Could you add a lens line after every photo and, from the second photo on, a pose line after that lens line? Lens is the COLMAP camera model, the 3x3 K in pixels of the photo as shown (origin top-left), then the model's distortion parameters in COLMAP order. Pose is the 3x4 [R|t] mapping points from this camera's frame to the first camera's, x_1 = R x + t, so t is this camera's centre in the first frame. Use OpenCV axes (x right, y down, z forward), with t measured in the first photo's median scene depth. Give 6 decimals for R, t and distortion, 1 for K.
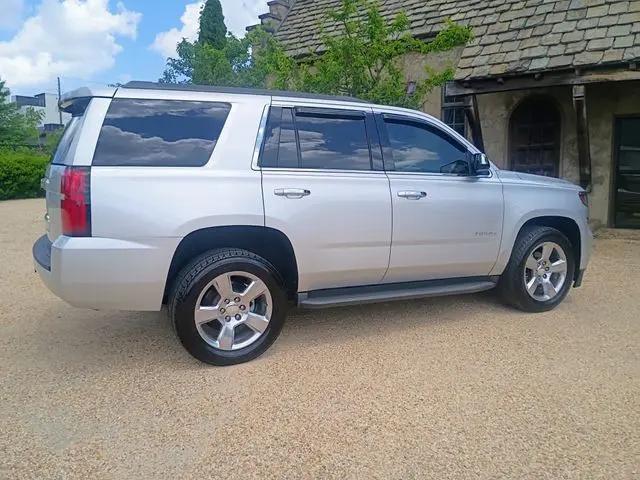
lens RADIAL K [[563.2, 0, 319.0], [0, 563.2, 230.3], [0, 0, 1]] dist [0.072475, -0.099673]
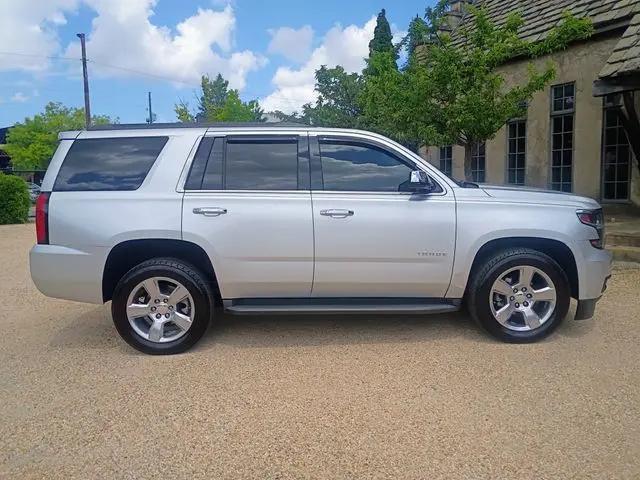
lens RADIAL K [[563.2, 0, 319.0], [0, 563.2, 230.3], [0, 0, 1]] dist [0.072475, -0.099673]
pose [[0.895980, 0.020297, -0.443631, 0.629710], [-0.027874, 0.999556, -0.010564, -0.020919], [0.443219, 0.021831, 0.896147, 0.064233]]
